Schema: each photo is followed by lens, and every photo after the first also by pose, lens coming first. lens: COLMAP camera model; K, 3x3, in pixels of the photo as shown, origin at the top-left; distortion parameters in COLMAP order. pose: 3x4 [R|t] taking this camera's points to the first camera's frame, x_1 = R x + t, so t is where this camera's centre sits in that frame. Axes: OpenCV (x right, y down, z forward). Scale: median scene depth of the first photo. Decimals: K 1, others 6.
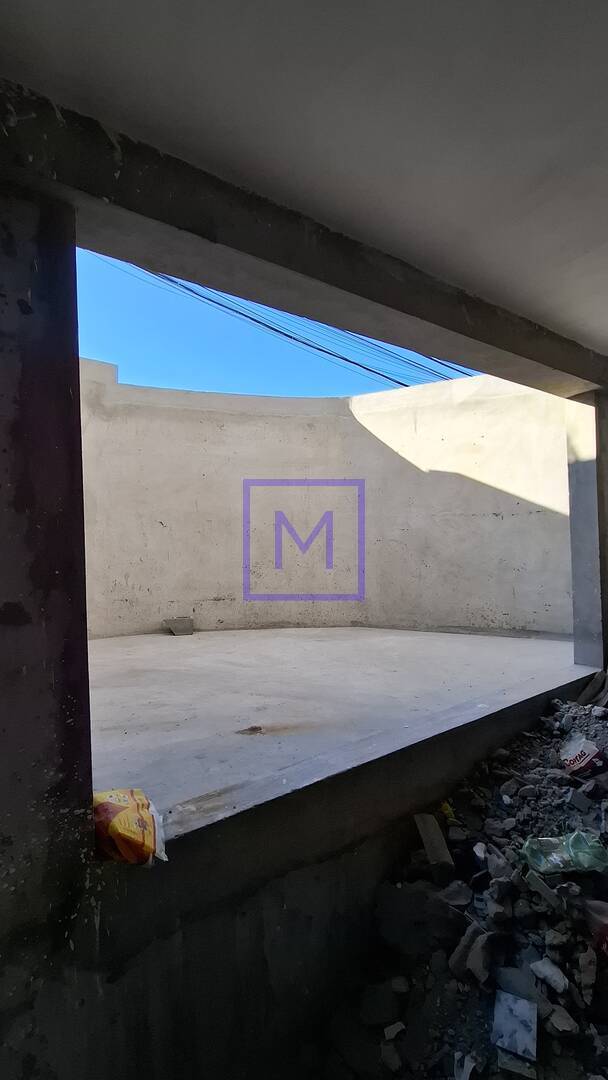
lens RADIAL K [[427.7, 0, 302.0], [0, 427.7, 545.5], [0, 0, 1]] dist [-0.006619, 0.000980]
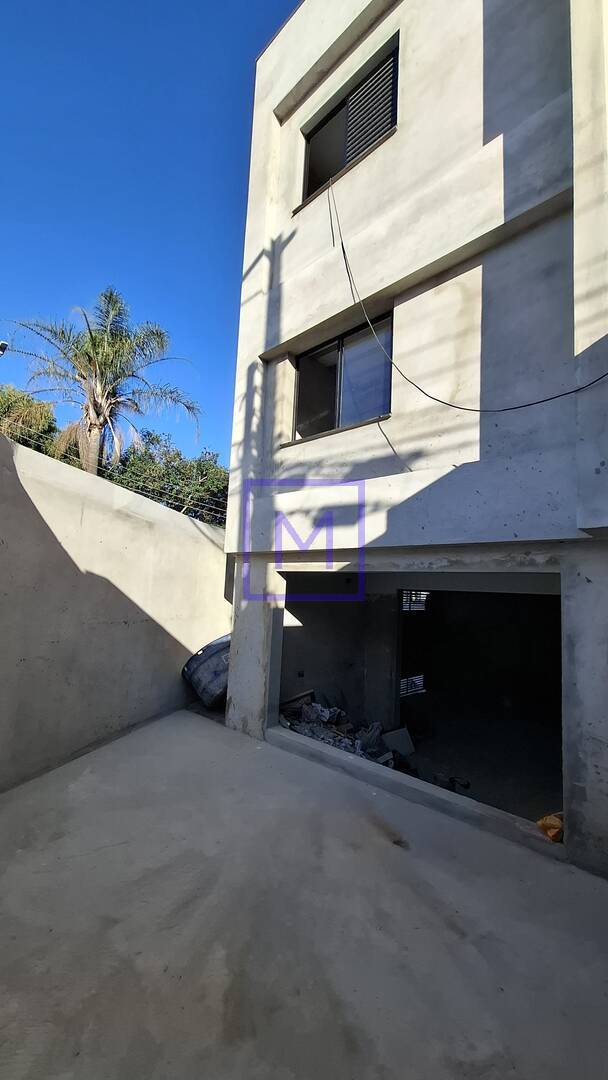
lens RADIAL K [[427.7, 0, 307.0], [0, 427.7, 539.7], [0, 0, 1]] dist [-0.006619, 0.000980]
pose [[-0.218155, 0.129326, 0.967307, -0.685731], [-0.043757, 0.988888, -0.142080, -0.139703], [-0.974933, -0.073322, -0.210071, 0.764864]]
